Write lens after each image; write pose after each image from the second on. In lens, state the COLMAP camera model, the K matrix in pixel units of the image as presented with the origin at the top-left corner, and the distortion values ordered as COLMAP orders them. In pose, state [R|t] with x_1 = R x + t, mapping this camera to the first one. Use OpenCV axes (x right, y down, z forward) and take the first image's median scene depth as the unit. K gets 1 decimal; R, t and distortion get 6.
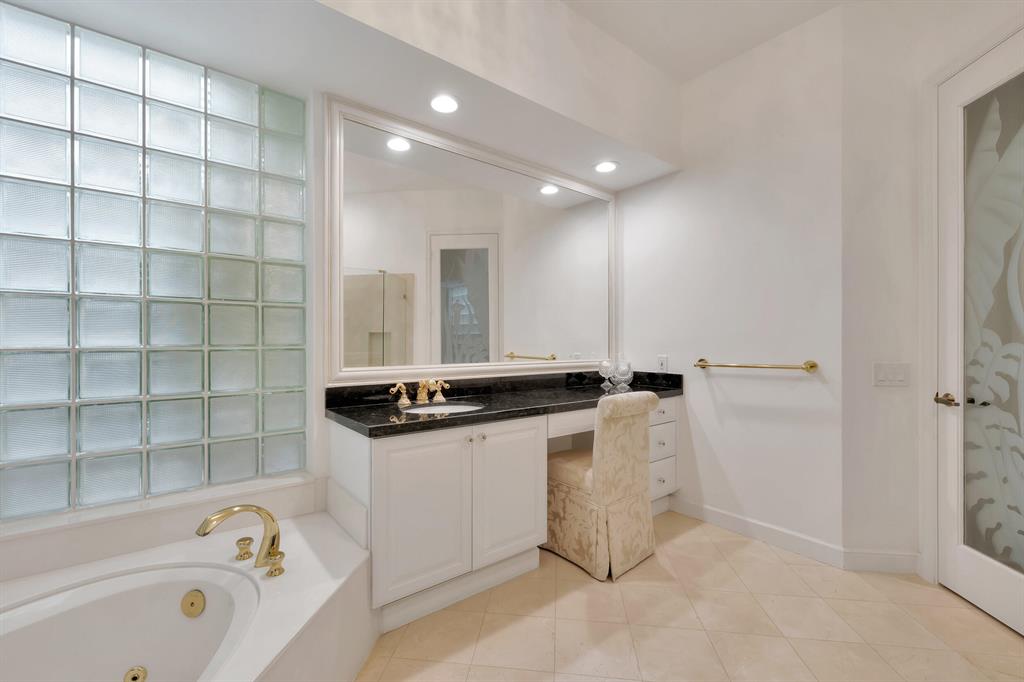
lens RADIAL K [[429.2, 0, 501.2], [0, 429.2, 342.2], [0, 0, 1]] dist [0.001750, 0.000100]
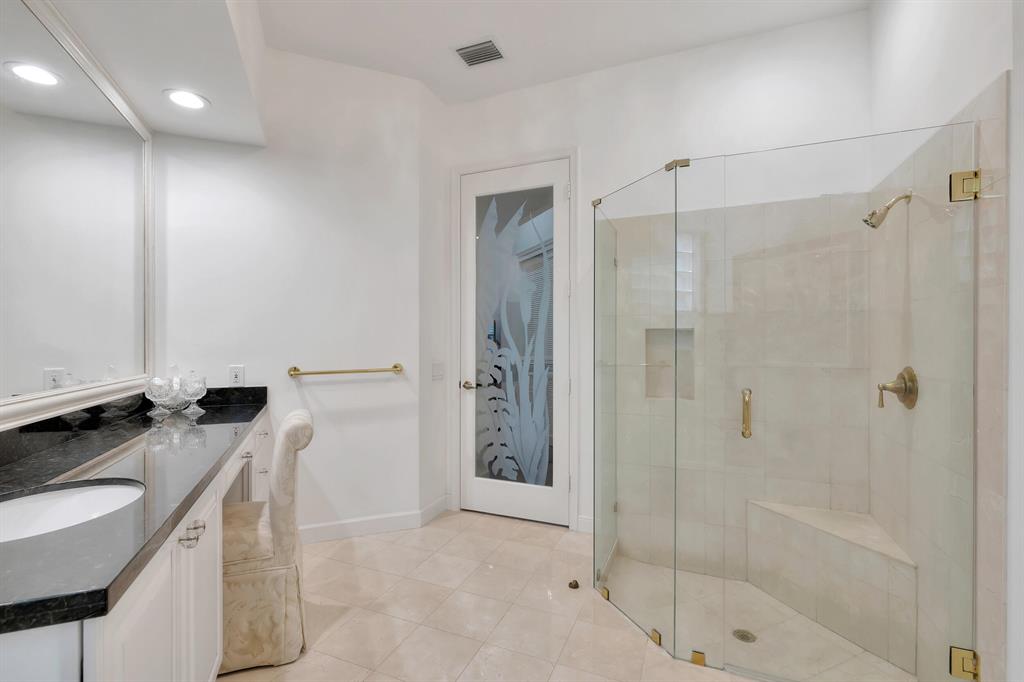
lens RADIAL K [[464.3, 0, 504.6], [0, 464.3, 341.5], [0, 0, 1]] dist [-0.003874, 0.001430]
pose [[0.263789, -0.000789, 0.964580, -0.459914], [0.000303, 1.000000, 0.000735, -0.019411], [-0.964580, 0.000099, 0.263789, 0.403952]]
